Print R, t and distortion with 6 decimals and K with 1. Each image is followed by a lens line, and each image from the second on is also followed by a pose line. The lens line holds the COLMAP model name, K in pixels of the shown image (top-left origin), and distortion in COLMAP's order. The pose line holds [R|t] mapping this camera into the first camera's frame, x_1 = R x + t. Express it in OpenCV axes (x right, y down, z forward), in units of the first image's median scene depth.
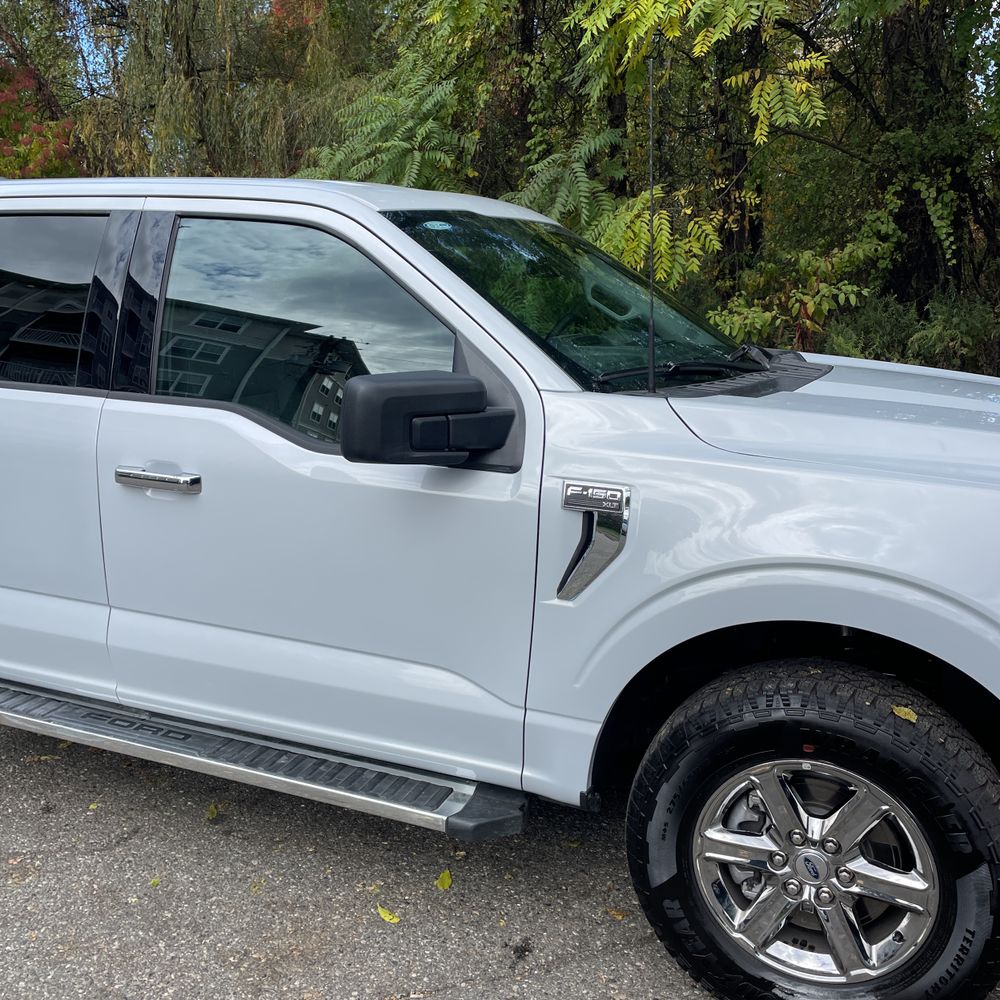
lens RADIAL K [[1012.5, 0, 488.7], [0, 1012.5, 483.0], [0, 0, 1]] dist [0.086274, -0.120828]
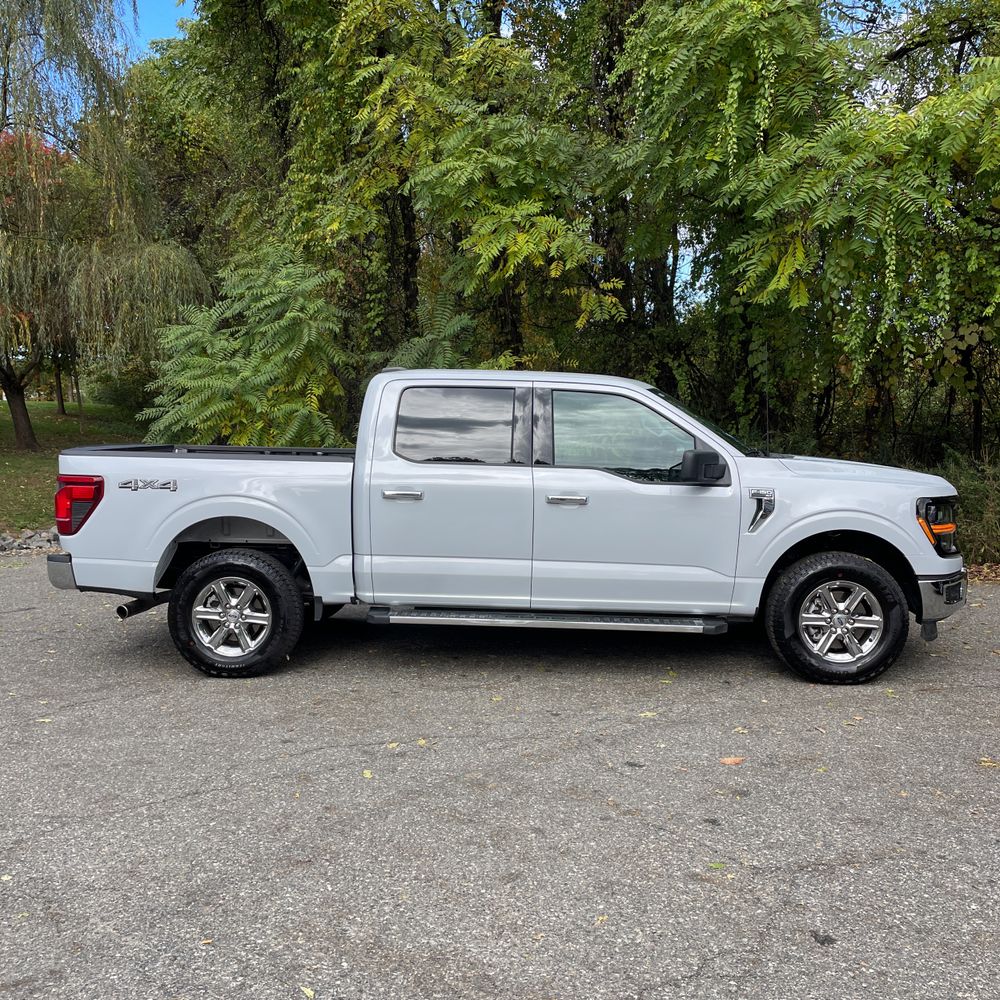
lens RADIAL K [[1013.1, 0, 487.7], [0, 1013.1, 501.3], [0, 0, 1]] dist [0.086800, -0.120062]
pose [[0.939924, -0.023890, 0.340547, -1.214969], [0.063556, 0.992354, -0.105800, 0.221973], [-0.335415, 0.121088, 0.934256, -1.054005]]
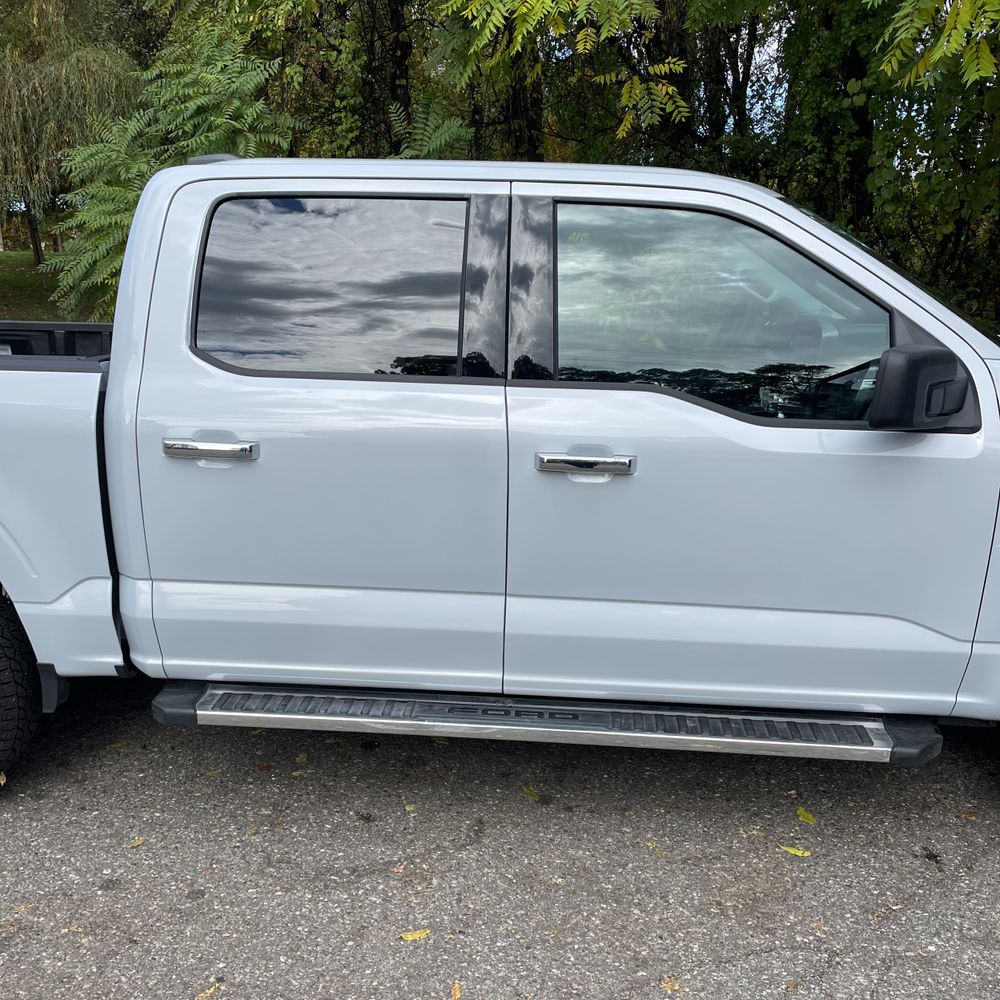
lens RADIAL K [[1013.1, 0, 487.7], [0, 1013.1, 501.3], [0, 0, 1]] dist [0.086800, -0.120062]
pose [[0.950469, -0.070475, 0.302723, -0.681137], [0.062798, 0.997411, 0.035034, -0.006737], [-0.304408, -0.014289, 0.952434, 0.064444]]
